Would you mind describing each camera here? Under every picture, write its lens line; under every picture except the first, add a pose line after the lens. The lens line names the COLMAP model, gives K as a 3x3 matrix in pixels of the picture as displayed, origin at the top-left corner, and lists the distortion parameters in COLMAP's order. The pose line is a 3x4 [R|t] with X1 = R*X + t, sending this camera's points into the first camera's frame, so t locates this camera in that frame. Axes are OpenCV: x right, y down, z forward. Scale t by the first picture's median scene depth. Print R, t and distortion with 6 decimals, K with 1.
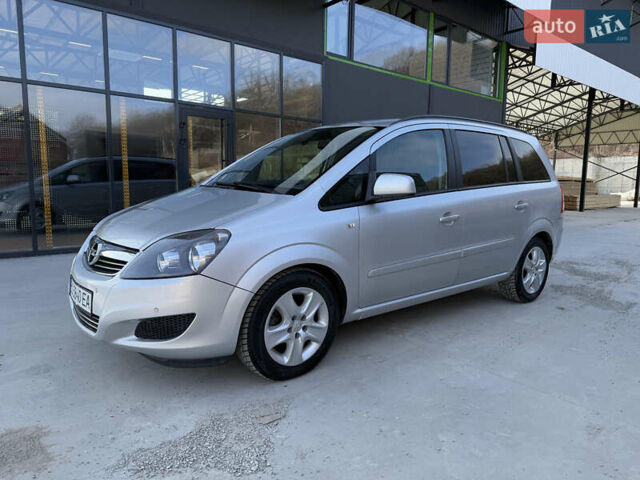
lens RADIAL K [[455.5, 0, 320.0], [0, 455.5, 240.0], [0, 0, 1]] dist [0.006530, -0.003877]
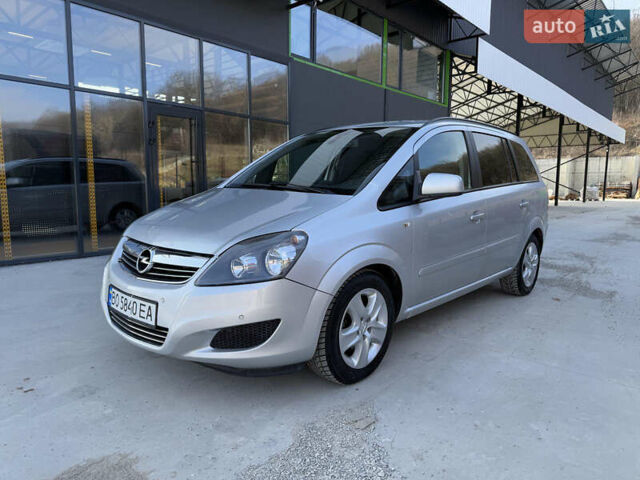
lens RADIAL K [[455.5, 0, 320.0], [0, 455.5, 240.0], [0, 0, 1]] dist [0.006530, -0.003877]
pose [[0.988292, -0.024820, 0.150541, -0.260357], [0.025661, 0.999664, -0.003650, 0.000102], [-0.150400, 0.007471, 0.988597, 0.032978]]
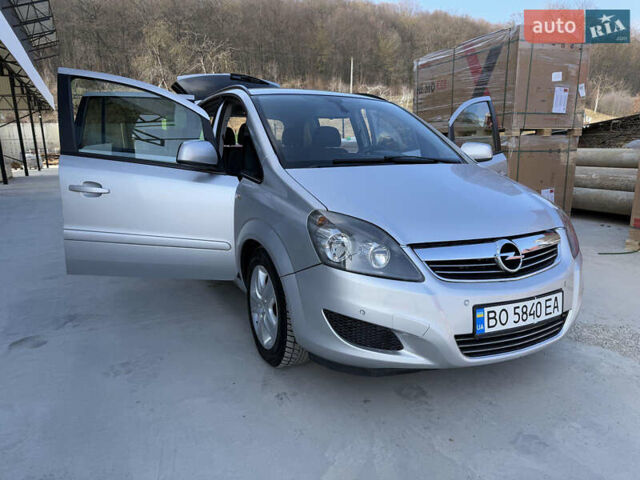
lens RADIAL K [[455.5, 0, 320.0], [0, 455.5, 240.0], [0, 0, 1]] dist [0.006530, -0.003877]
pose [[0.220722, -0.214776, 0.951395, -1.191357], [0.149917, 0.971332, 0.184496, -0.172034], [-0.963746, 0.101908, 0.246592, 1.044086]]
